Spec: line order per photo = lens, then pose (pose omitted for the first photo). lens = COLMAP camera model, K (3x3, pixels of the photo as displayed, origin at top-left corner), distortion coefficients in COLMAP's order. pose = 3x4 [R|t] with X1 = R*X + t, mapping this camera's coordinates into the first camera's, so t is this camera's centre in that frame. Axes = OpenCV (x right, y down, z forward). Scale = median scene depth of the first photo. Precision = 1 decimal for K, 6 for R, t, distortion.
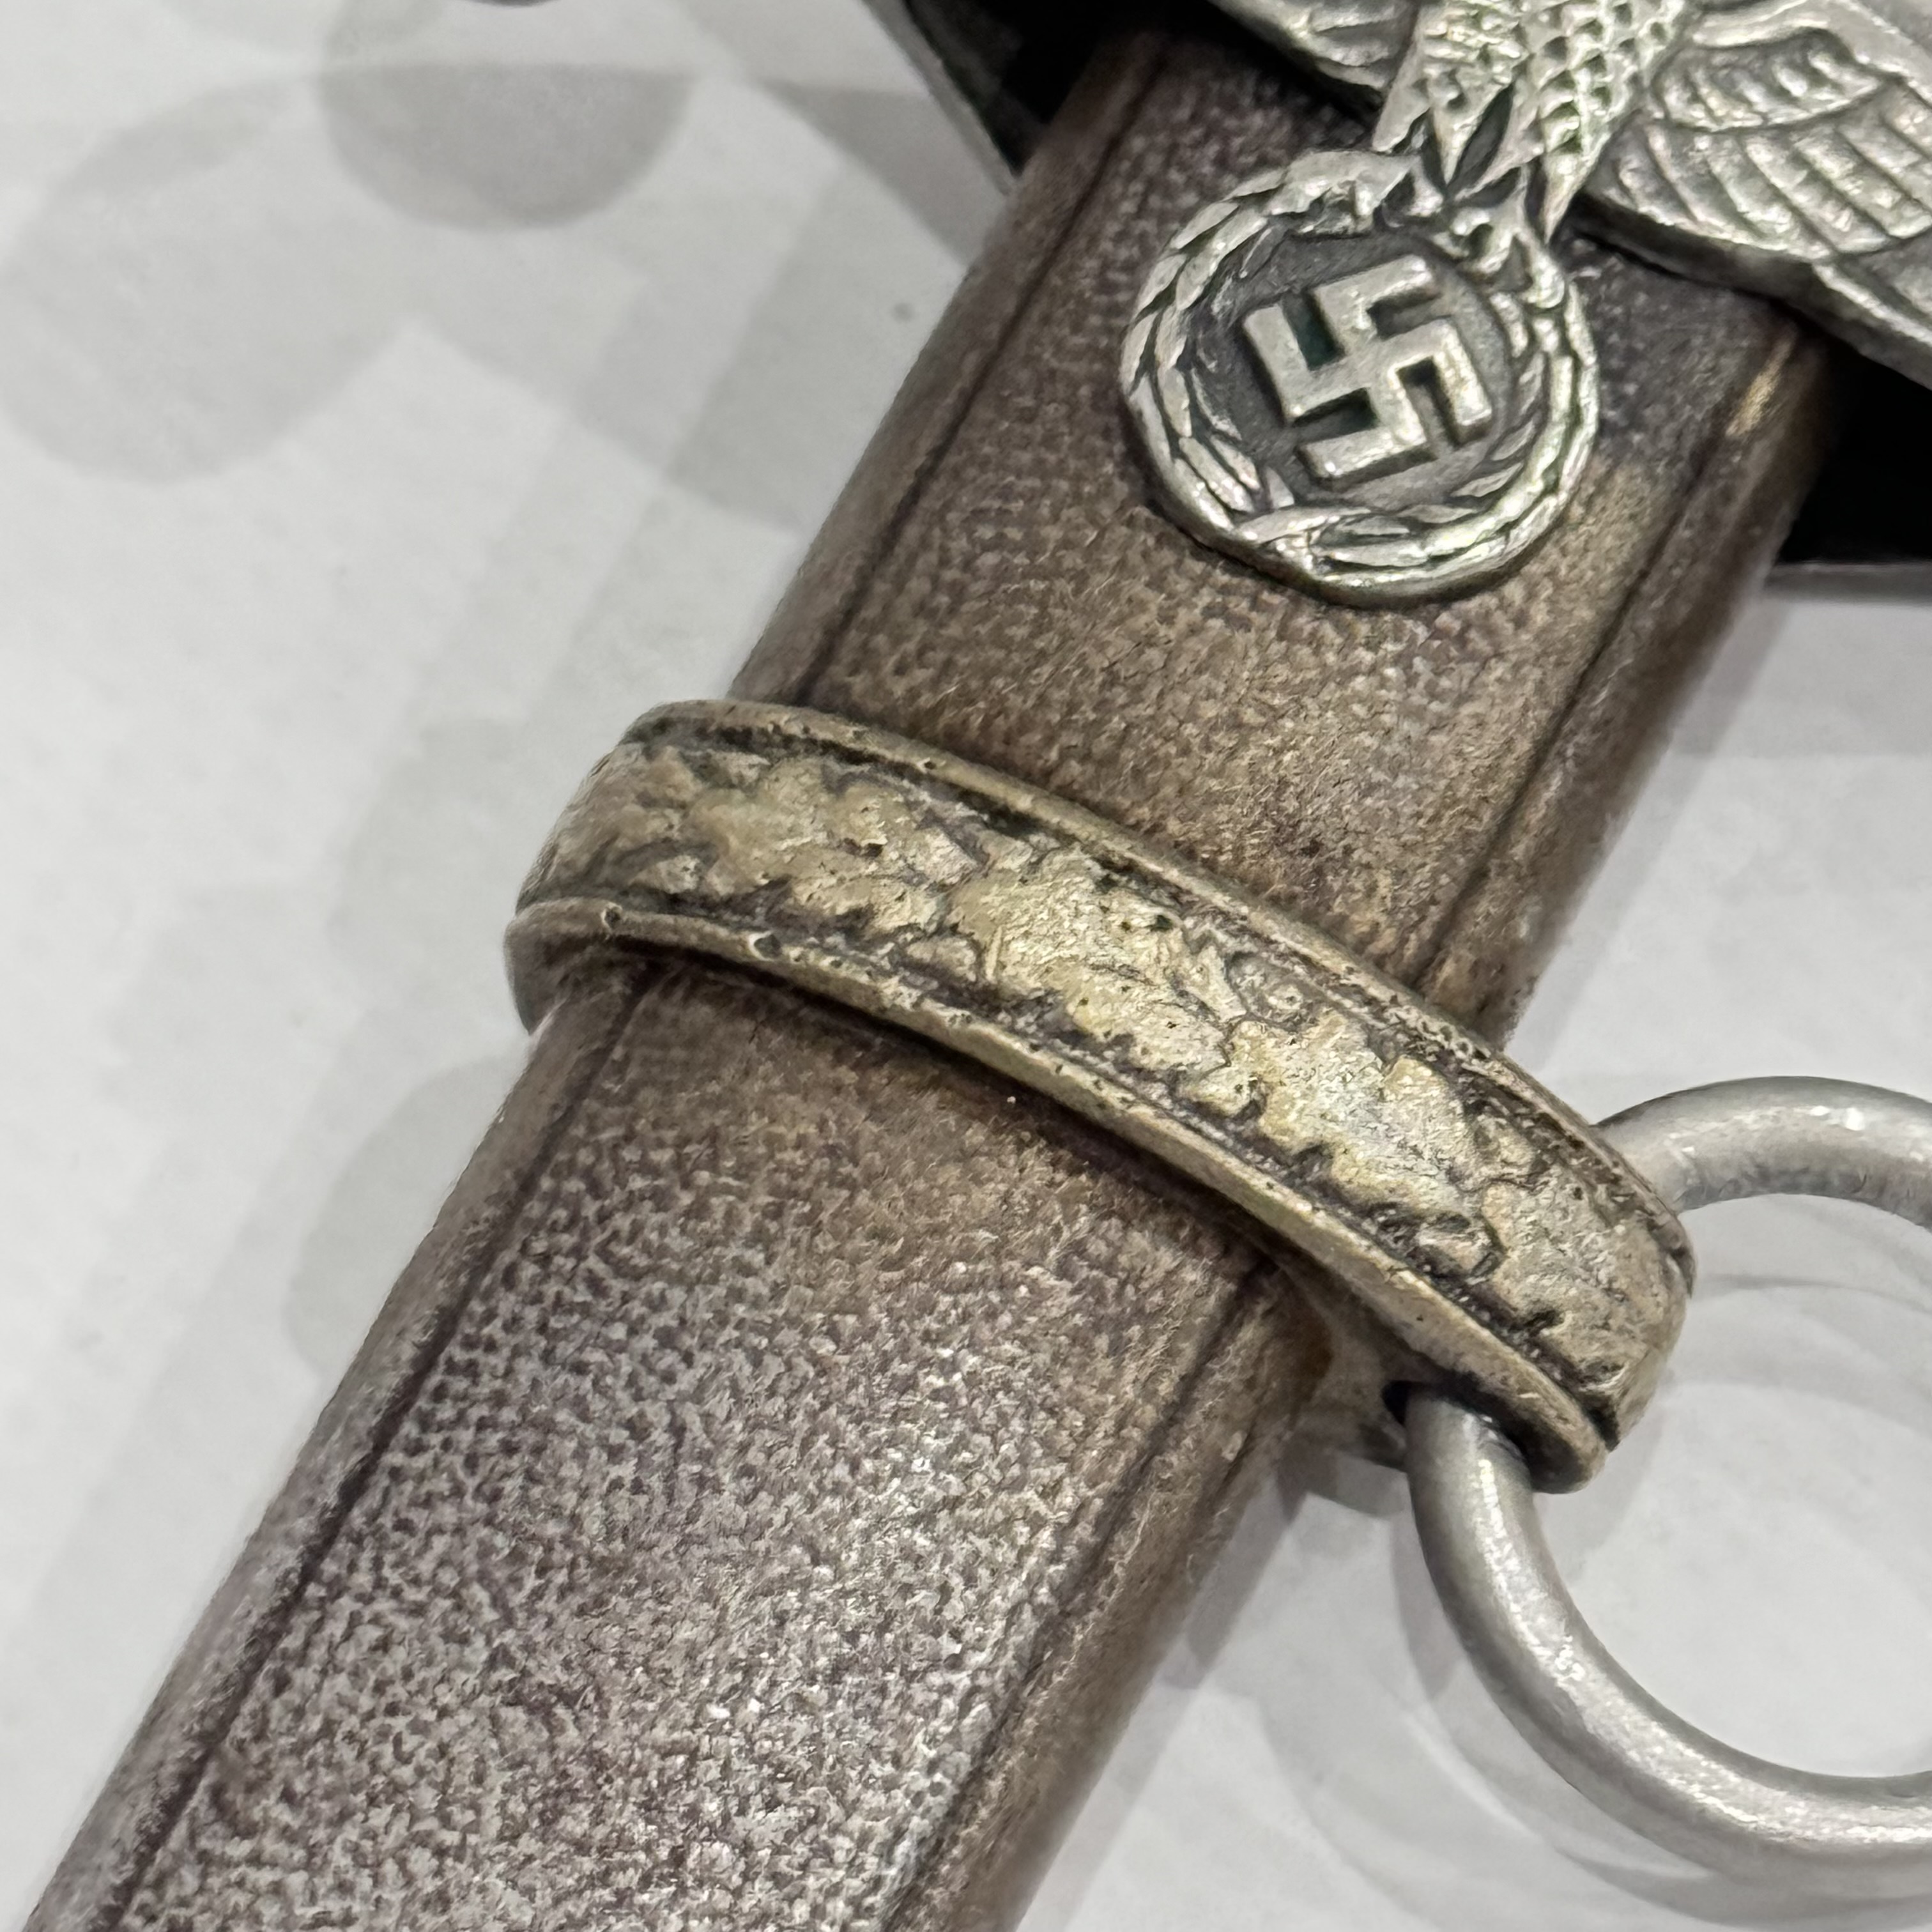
lens RADIAL K [[9863.3, 0, 969.5], [0, 9863.3, 882.7], [0, 0, 1]] dist [0.115569, 3.117958]
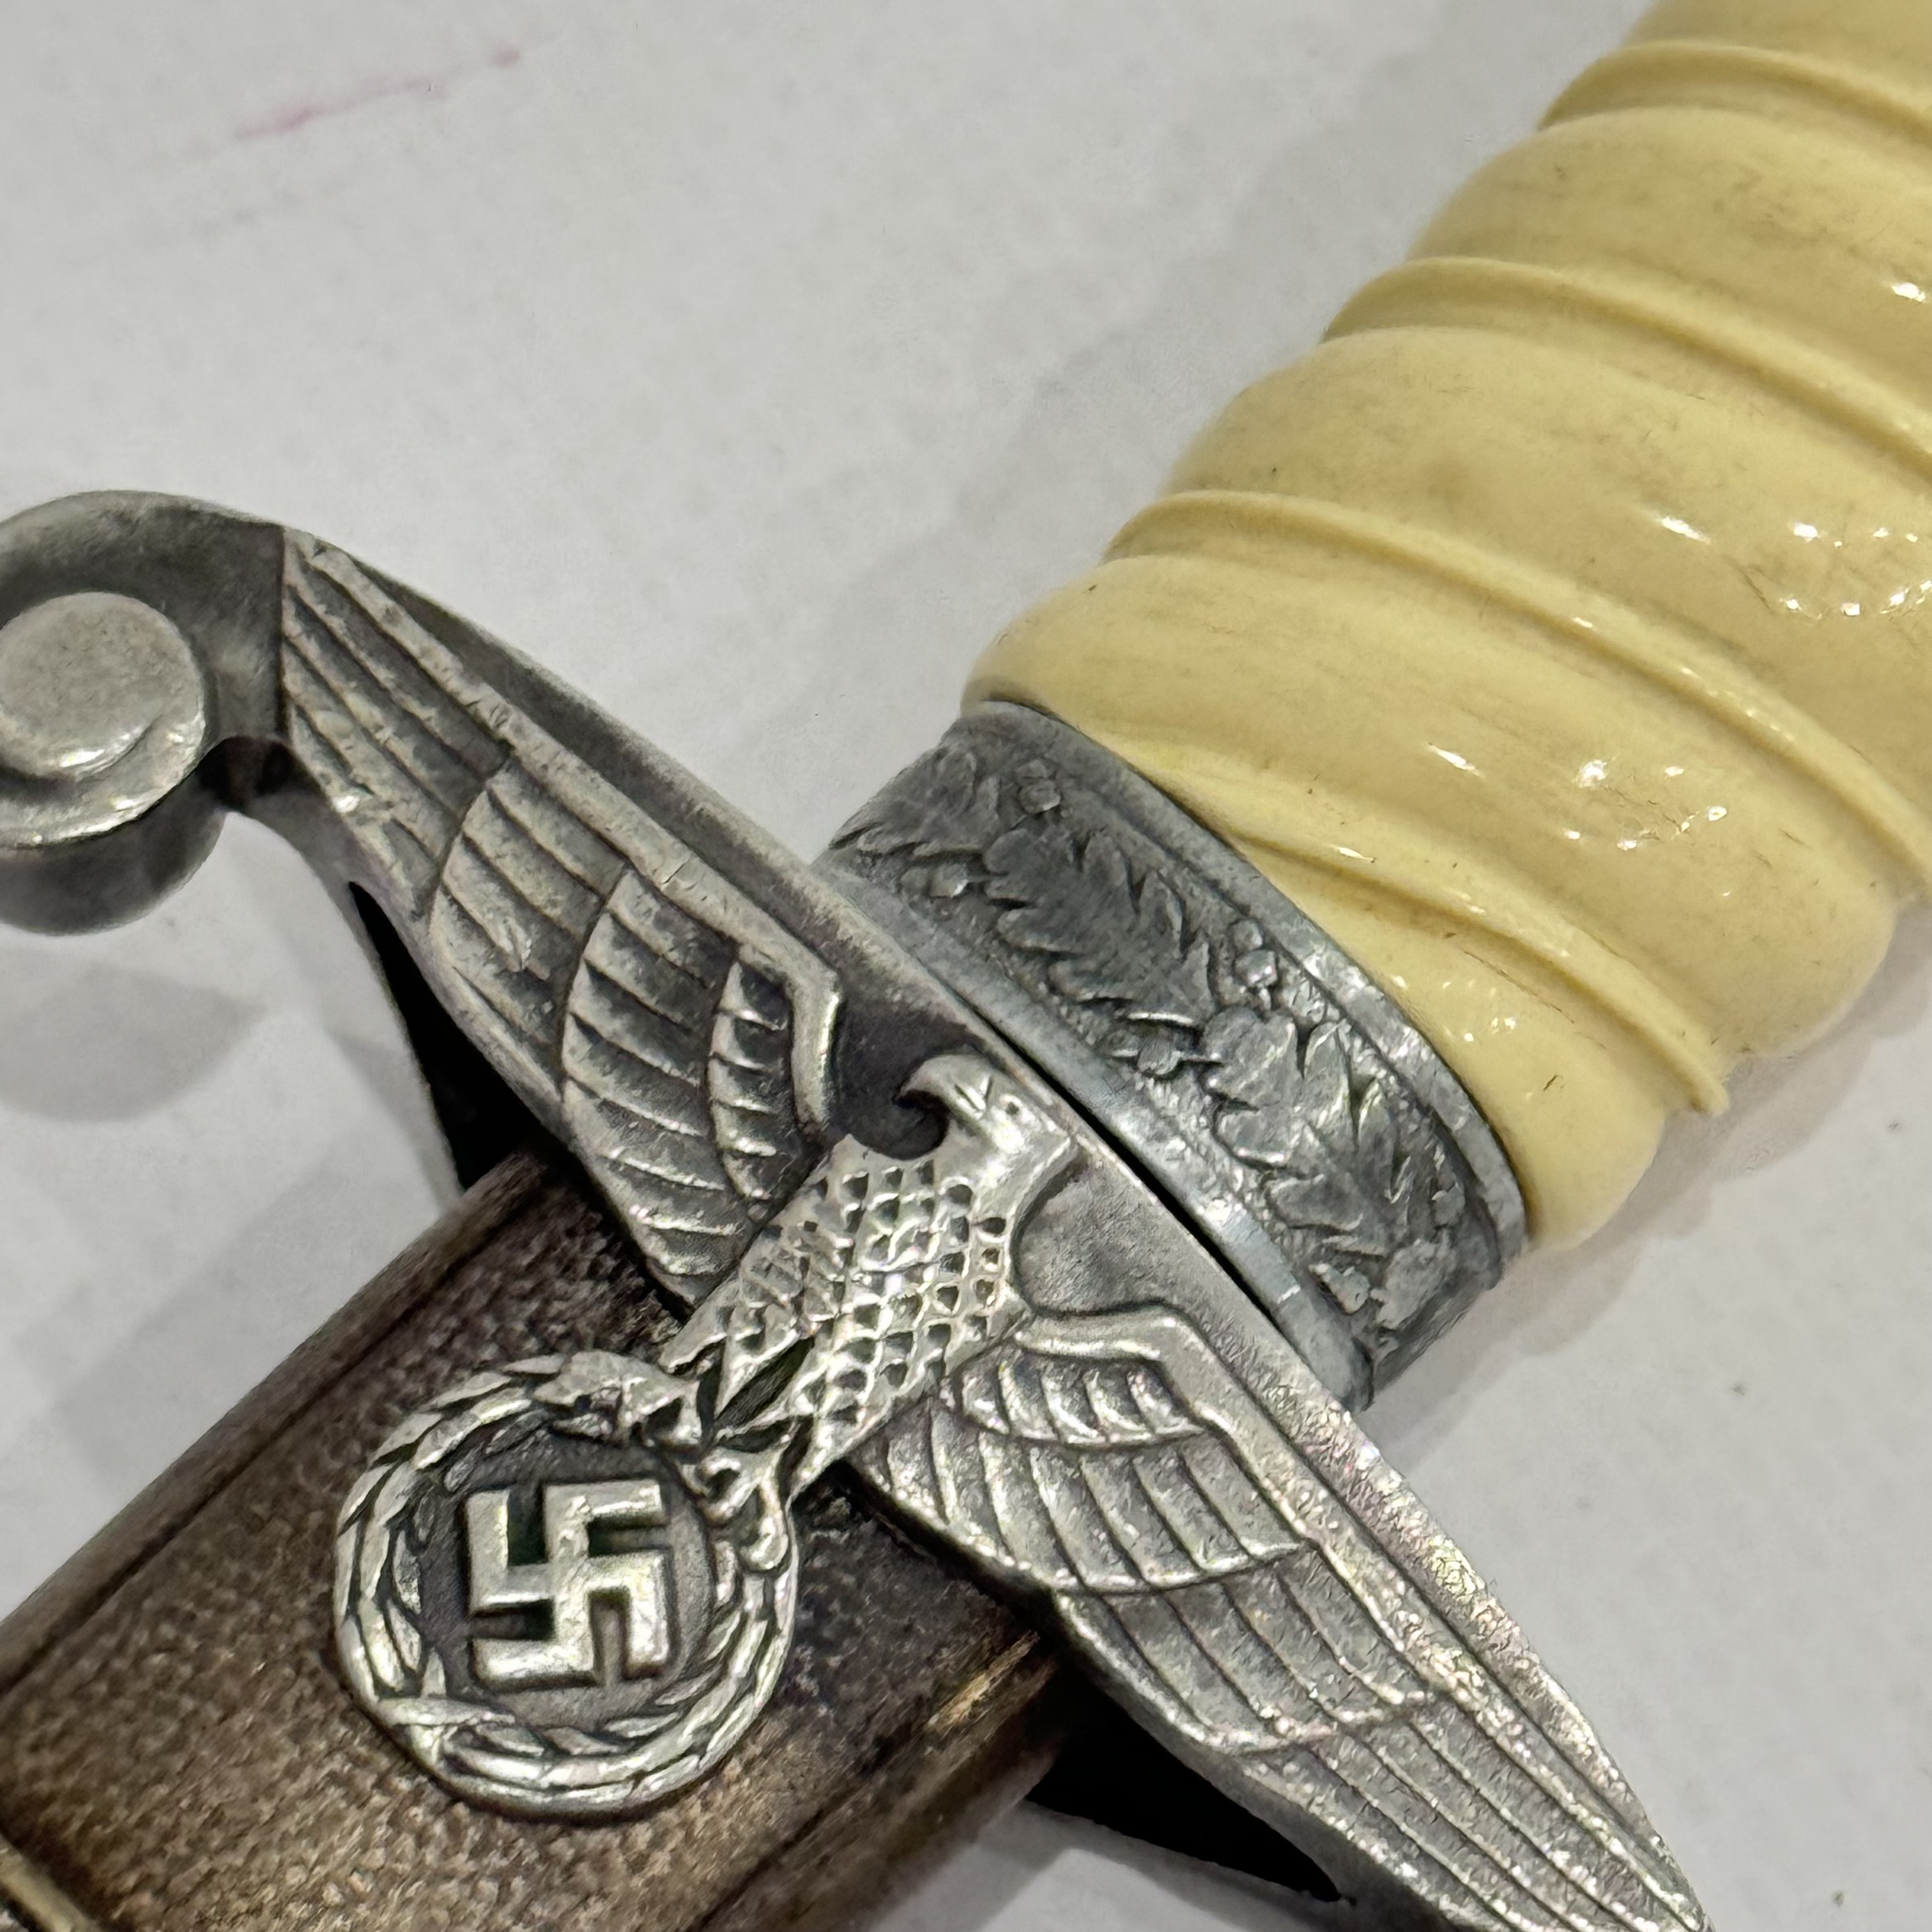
lens RADIAL K [[9863.3, 0, 969.5], [0, 9863.3, 882.7], [0, 0, 1]] dist [0.115569, 3.117958]
pose [[0.939233, 0.283605, -0.193418, 0.254528], [-0.271347, 0.958474, 0.087736, -0.220408], [0.210269, -0.029921, 0.977186, 0.015777]]
